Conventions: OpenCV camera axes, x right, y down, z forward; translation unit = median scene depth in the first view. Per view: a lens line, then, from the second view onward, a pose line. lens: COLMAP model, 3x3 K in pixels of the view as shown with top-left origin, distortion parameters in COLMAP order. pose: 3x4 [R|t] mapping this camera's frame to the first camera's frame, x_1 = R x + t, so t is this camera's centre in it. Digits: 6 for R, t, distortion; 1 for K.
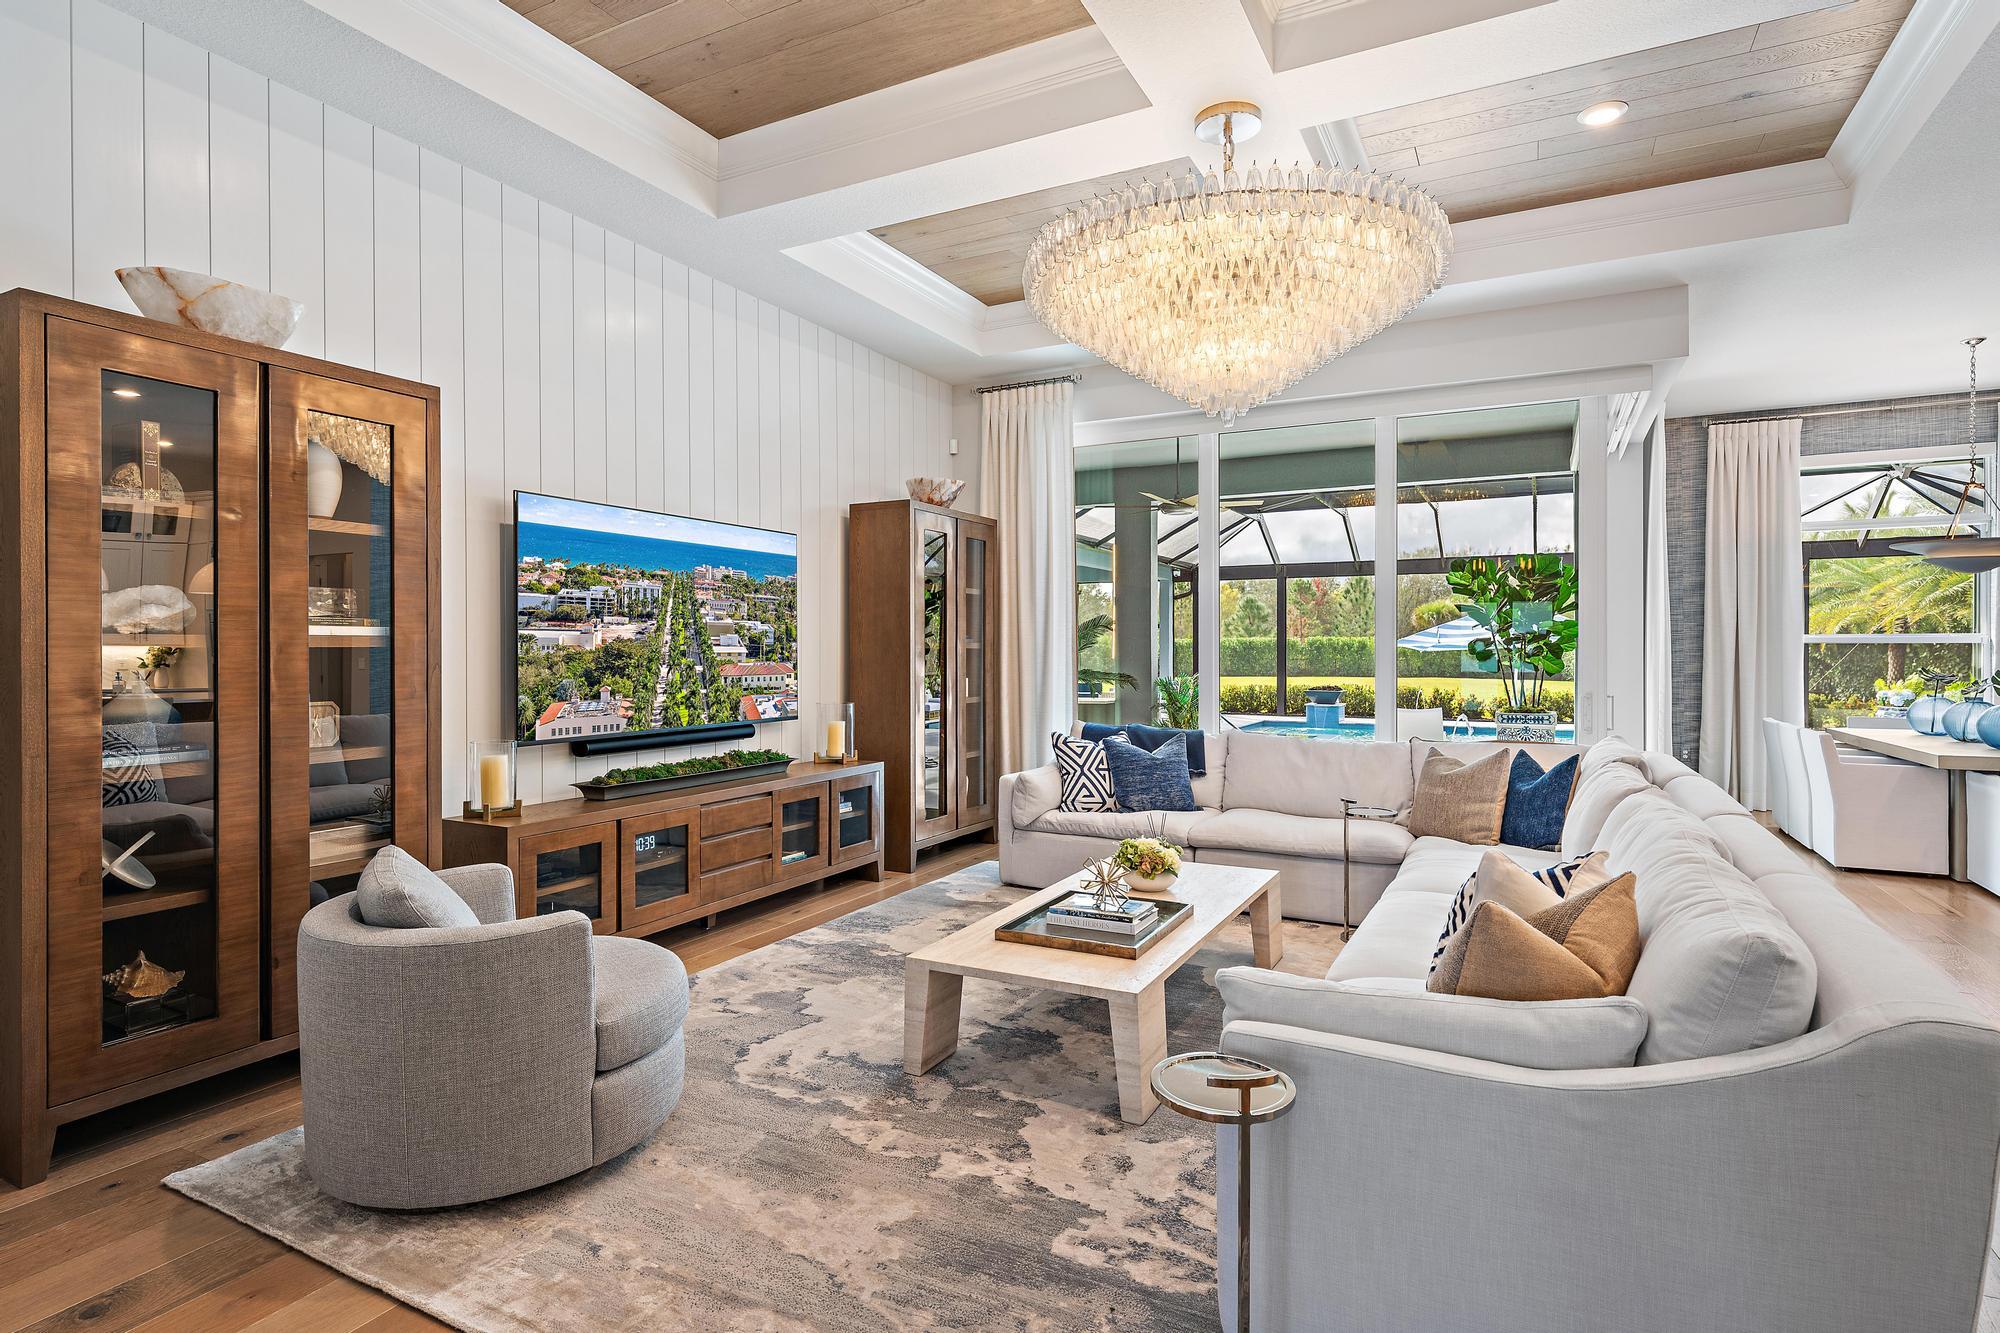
lens RADIAL K [[1035.6, 0, 1001.7], [0, 1035.6, 657.5], [0, 0, 1]] dist [0.002697, -0.000206]
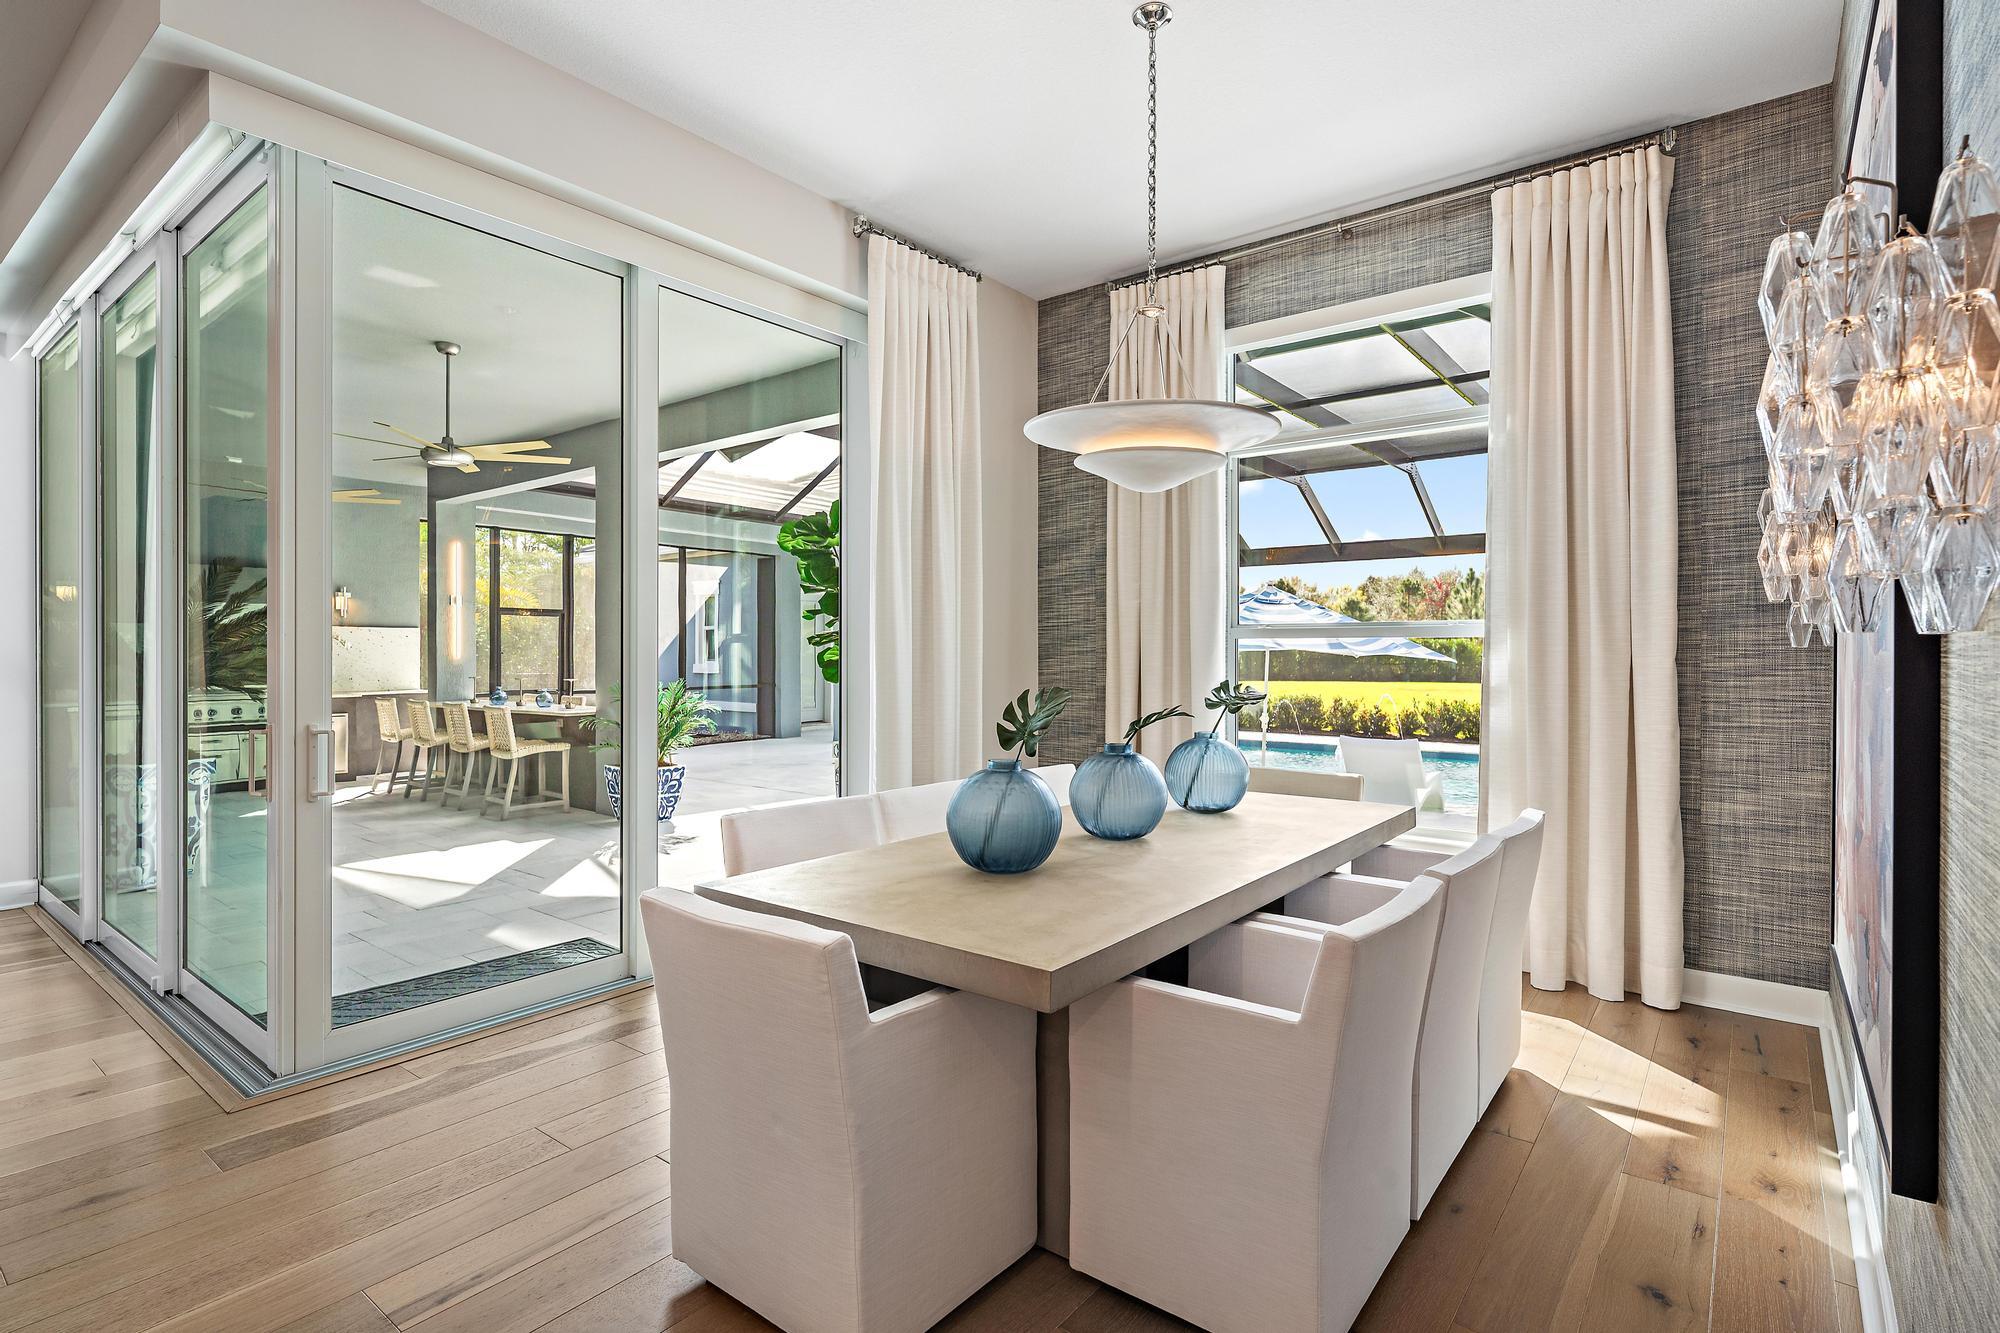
lens RADIAL K [[993.4, 0, 990.0], [0, 993.4, 653.6], [0, 0, 1]] dist [0.010085, 0.000436]
pose [[0.980258, 0.007799, -0.197570, 1.102427], [-0.007910, 0.999969, 0.000231, -0.009741], [0.197565, 0.001336, 0.980289, 0.605722]]
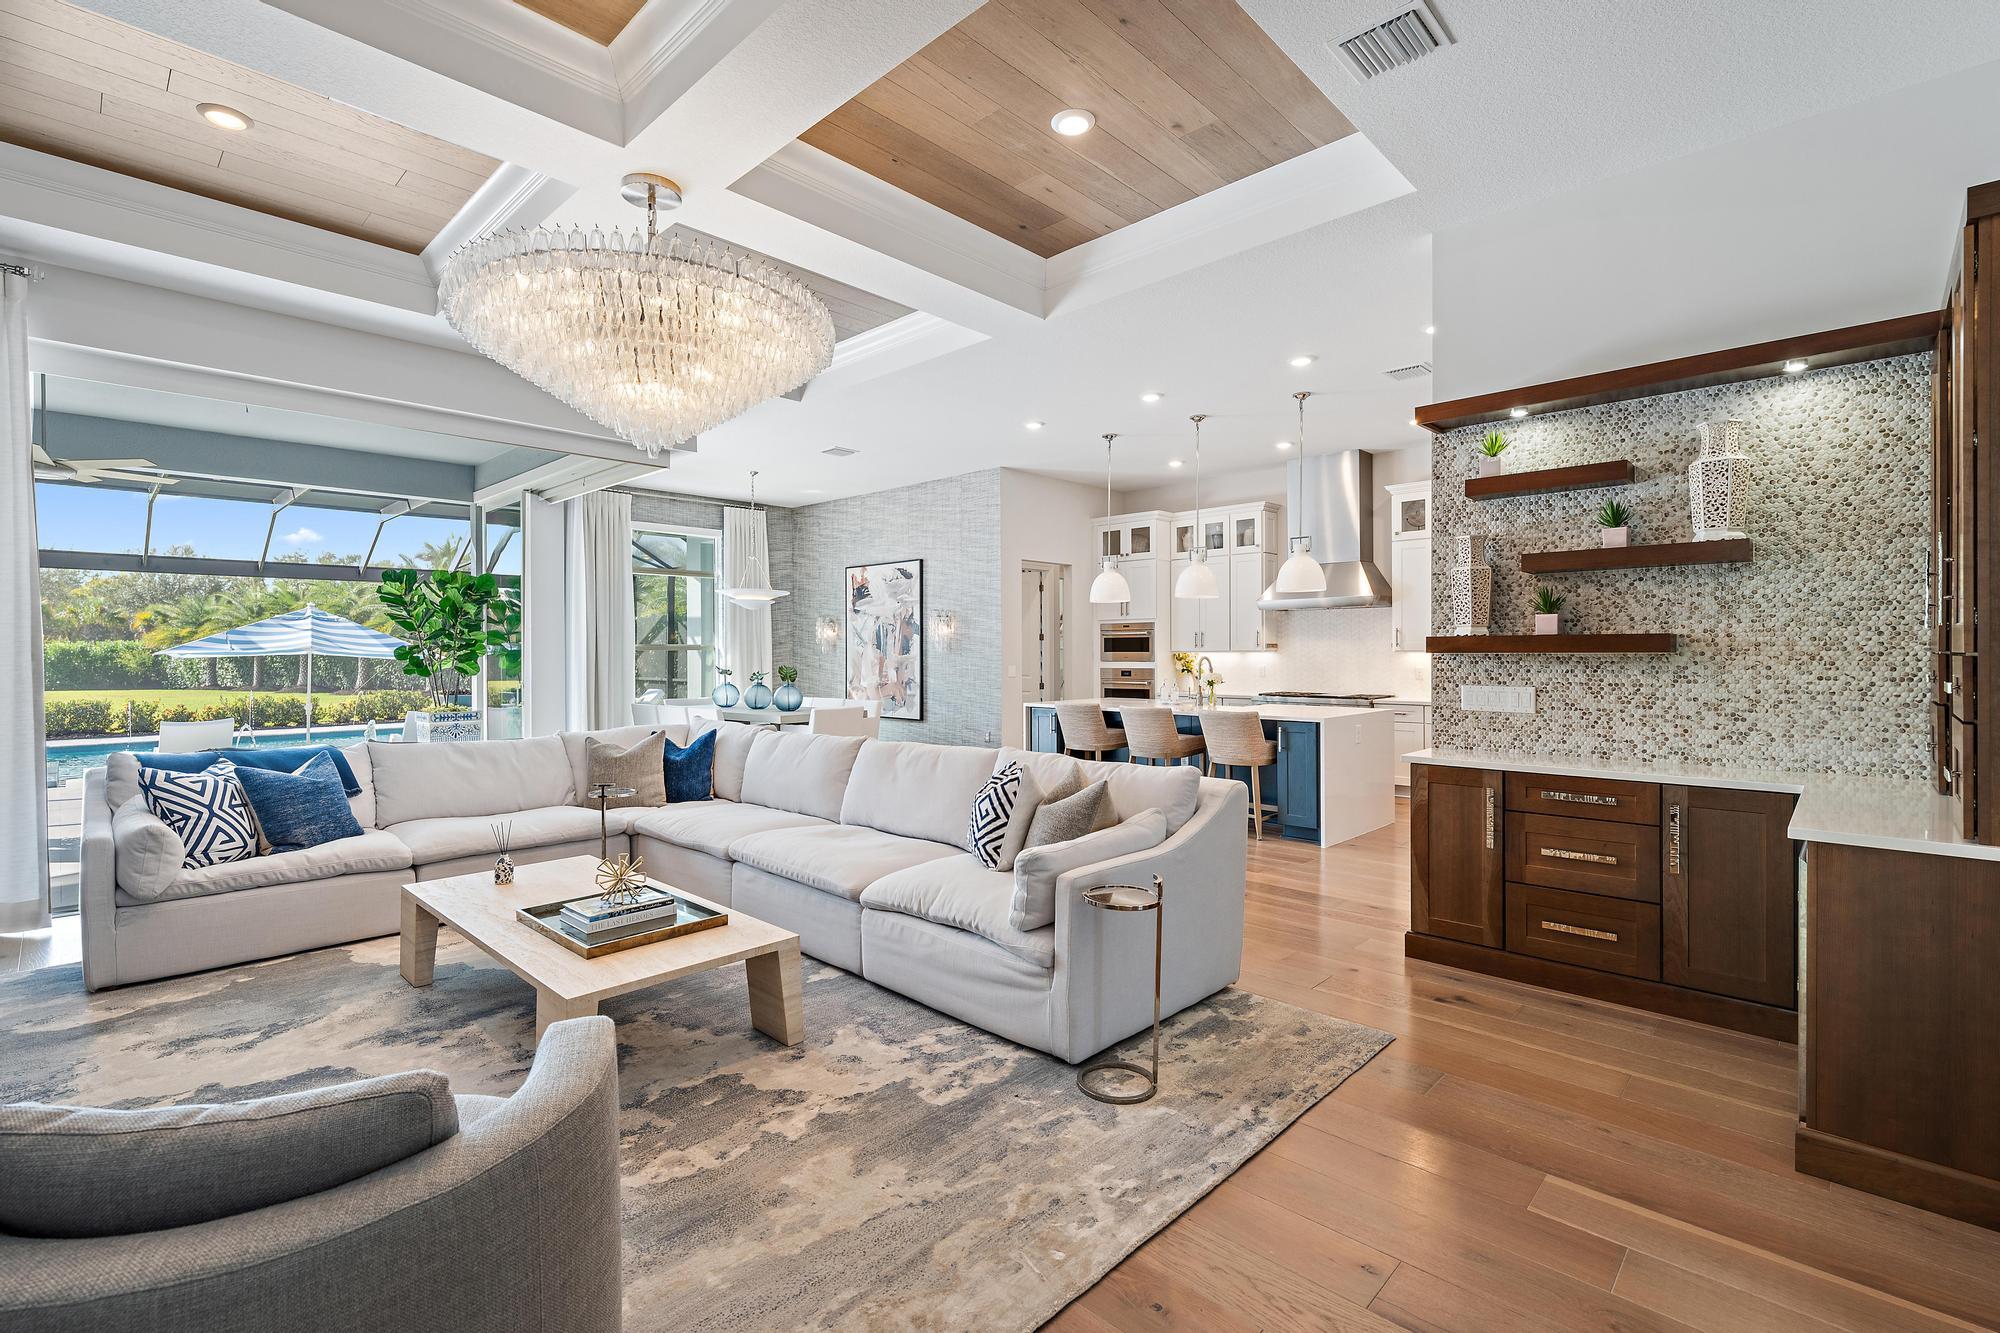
lens RADIAL K [[890.8, 0, 1002.9], [0, 890.8, 659.4], [0, 0, 1]] dist [0.002695, -0.000565]
pose [[0.275056, -0.007105, 0.961402, -0.408880], [0.011348, 0.999927, 0.004143, -0.001647], [-0.961361, 0.009770, 0.275117, 0.239637]]
